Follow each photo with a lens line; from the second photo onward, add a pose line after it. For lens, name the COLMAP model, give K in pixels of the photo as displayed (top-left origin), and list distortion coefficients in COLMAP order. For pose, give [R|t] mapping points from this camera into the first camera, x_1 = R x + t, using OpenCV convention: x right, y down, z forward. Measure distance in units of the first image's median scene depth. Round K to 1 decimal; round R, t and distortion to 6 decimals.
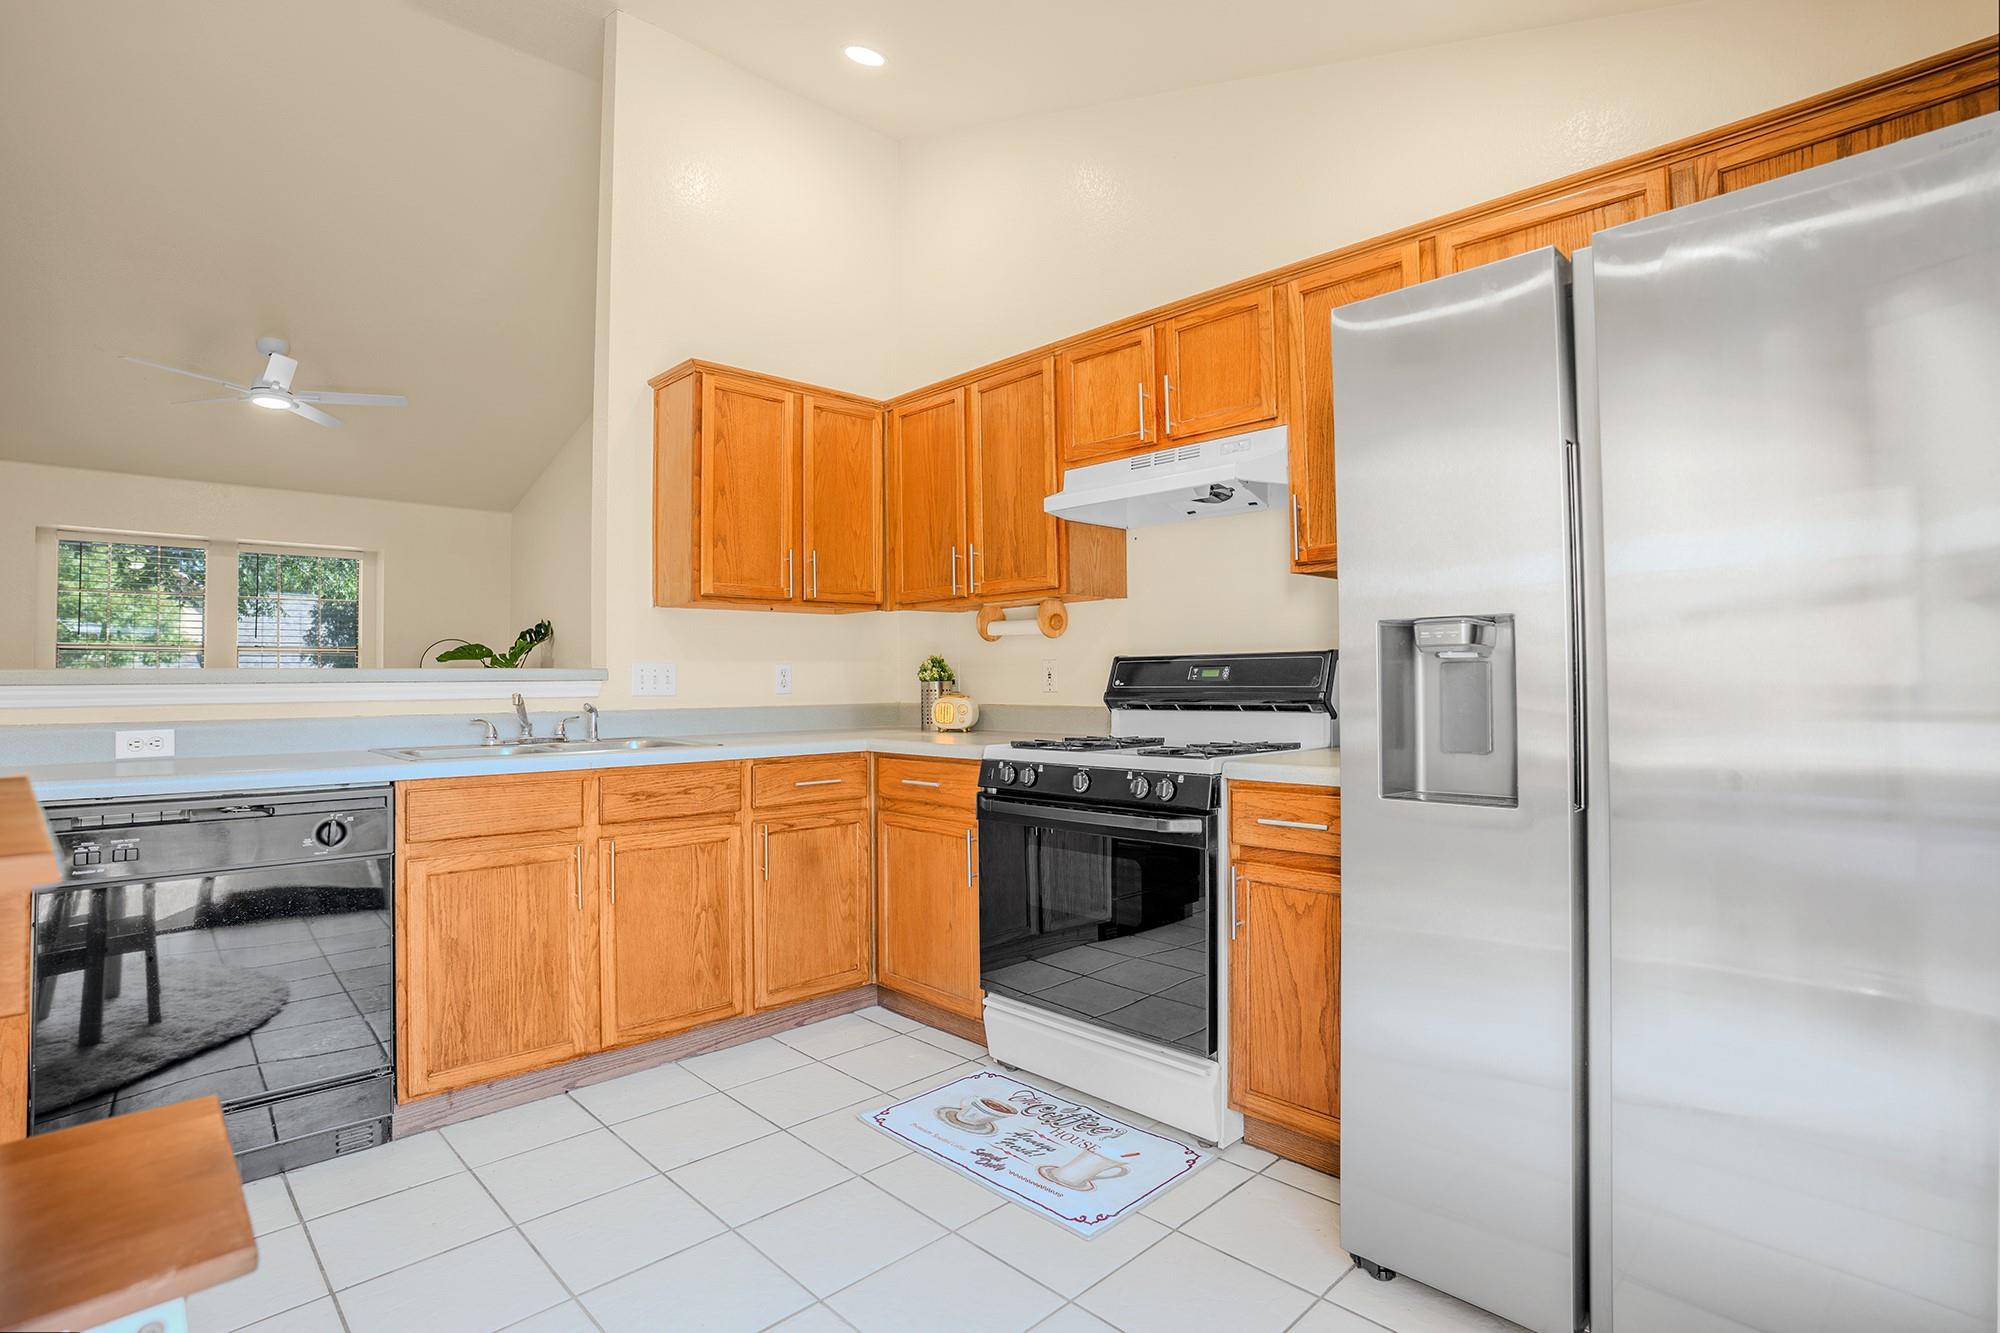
lens RADIAL K [[976.5, 0, 1003.2], [0, 976.5, 664.8], [0, 0, 1]] dist [-0.036853, 0.009896]
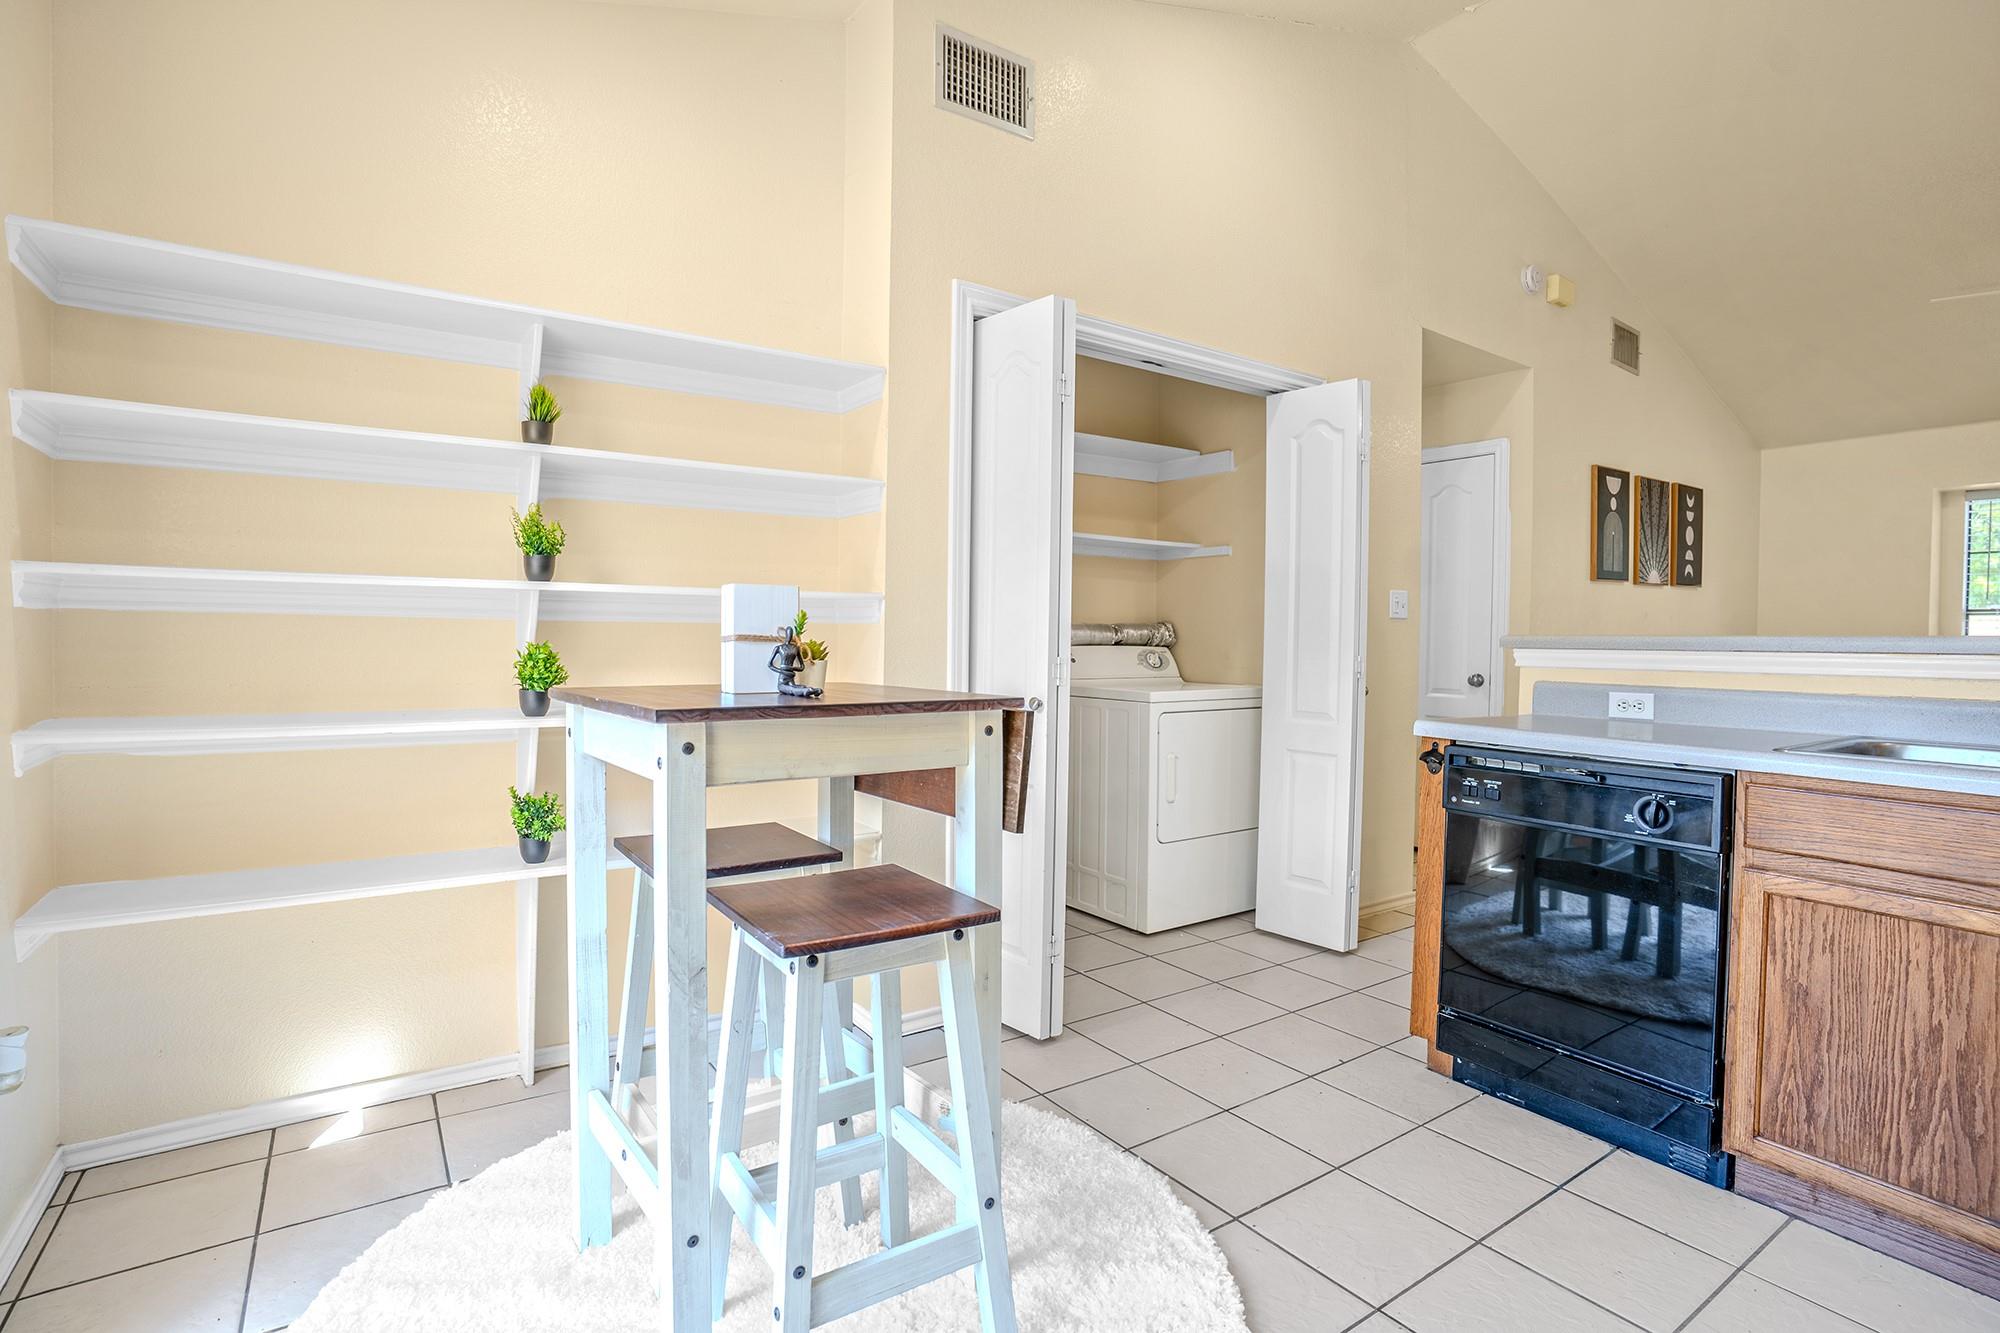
lens RADIAL K [[976.5, 0, 1006.3], [0, 976.5, 663.2], [0, 0, 1]] dist [-0.036853, 0.009896]
pose [[-0.188644, 0.027146, -0.981670, 0.291160], [0.009982, 0.999619, 0.025724, 0.000514], [0.981995, -0.004946, -0.188843, 0.516214]]
